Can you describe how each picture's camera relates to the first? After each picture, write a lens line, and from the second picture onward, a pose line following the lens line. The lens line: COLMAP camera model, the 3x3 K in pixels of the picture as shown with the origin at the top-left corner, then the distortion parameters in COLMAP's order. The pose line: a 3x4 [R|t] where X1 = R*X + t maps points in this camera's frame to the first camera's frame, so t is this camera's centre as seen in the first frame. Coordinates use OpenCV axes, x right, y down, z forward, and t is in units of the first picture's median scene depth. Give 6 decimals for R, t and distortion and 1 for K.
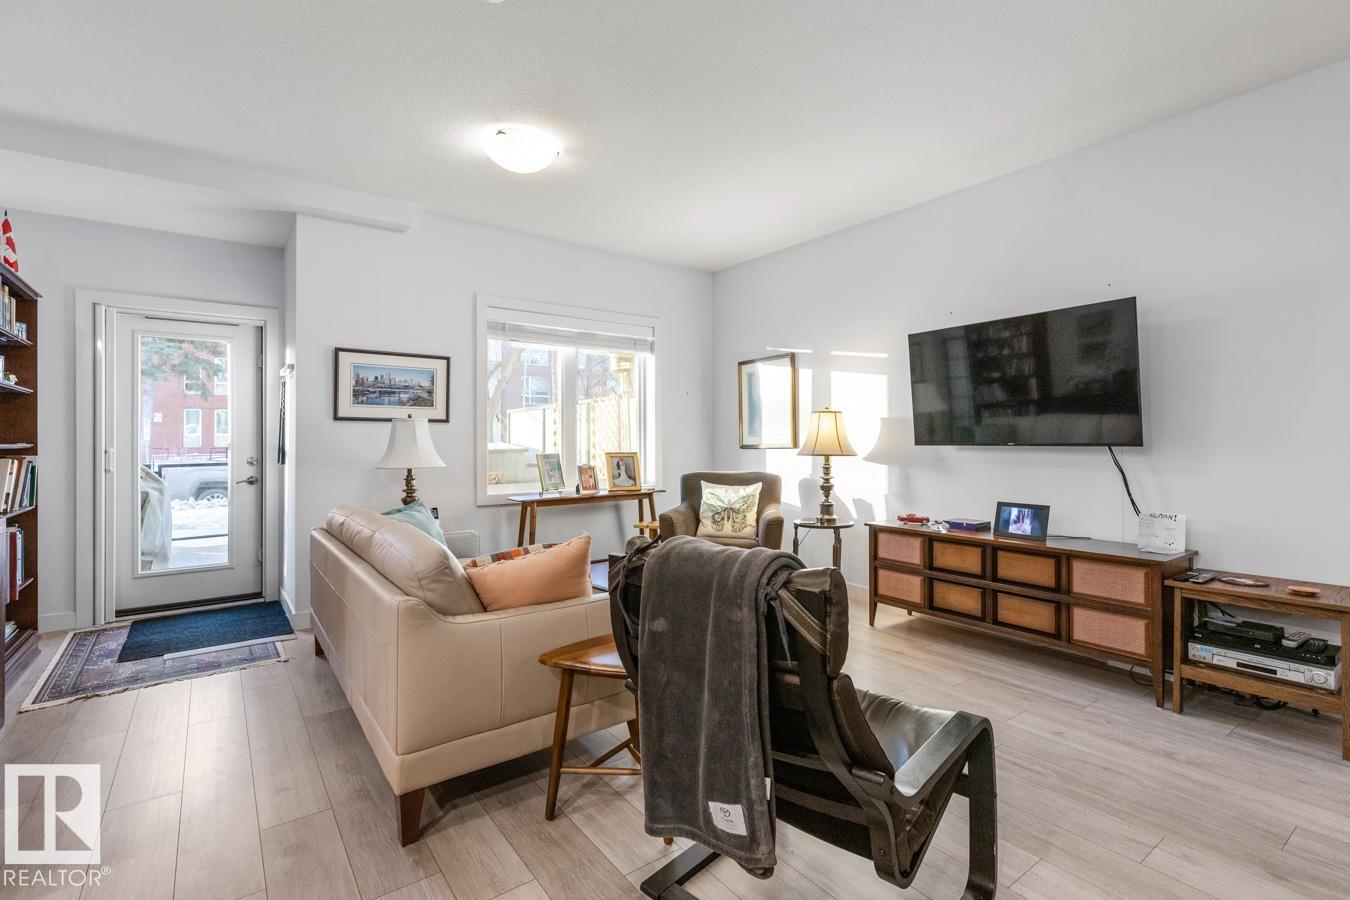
lens RADIAL K [[621.1, 0, 674.9], [0, 621.1, 443.7], [0, 0, 1]] dist [0.000209, 0.000270]
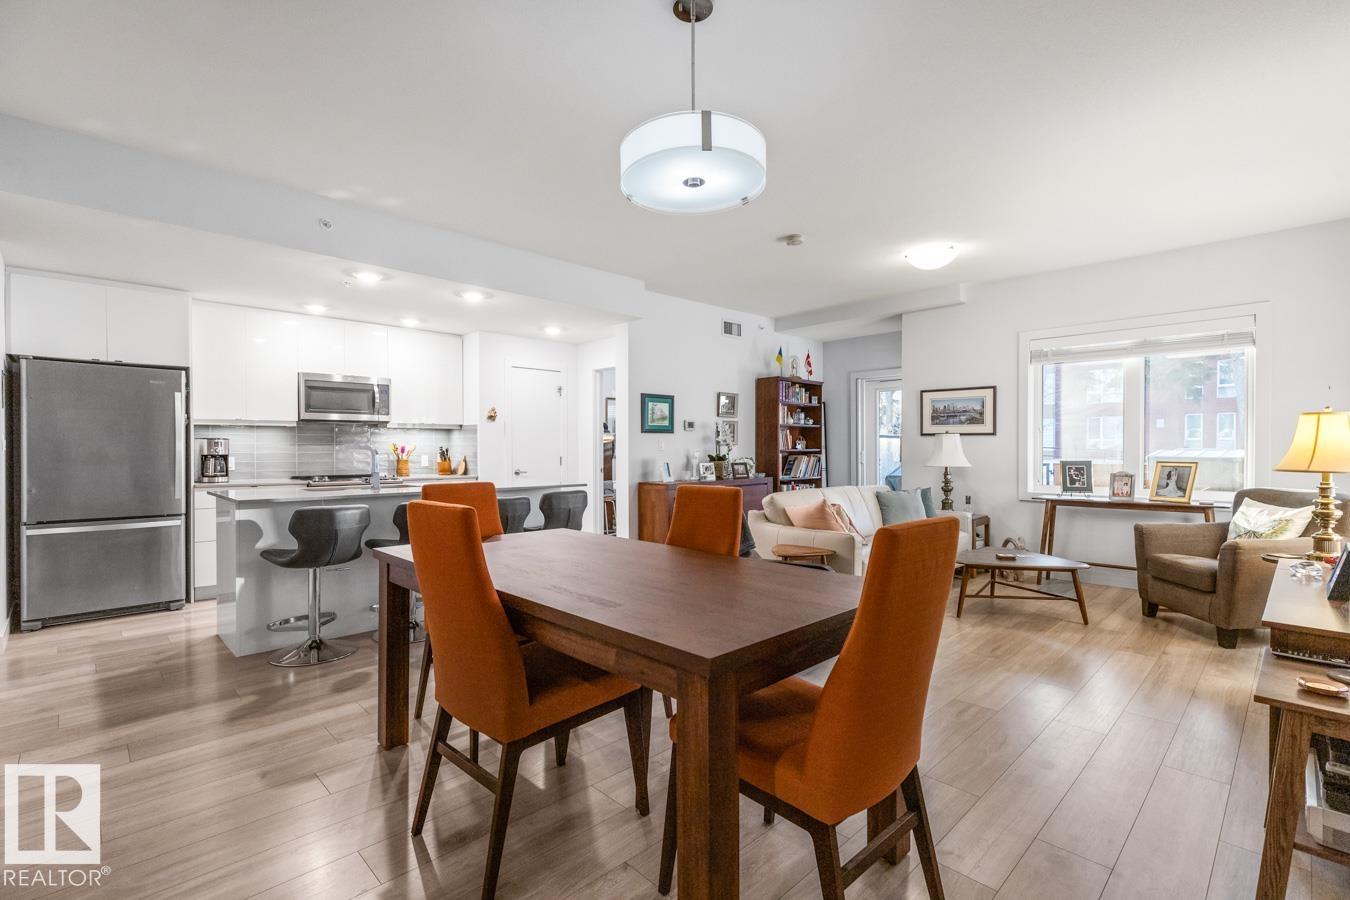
lens RADIAL K [[621.1, 0, 674.9], [0, 621.1, 443.7], [0, 0, 1]] dist [0.000209, 0.000270]
pose [[0.139623, -0.001893, -0.990203, 0.804955], [-0.003441, 0.999991, -0.002397, -0.009055], [0.990199, 0.003742, 0.139615, 0.120981]]
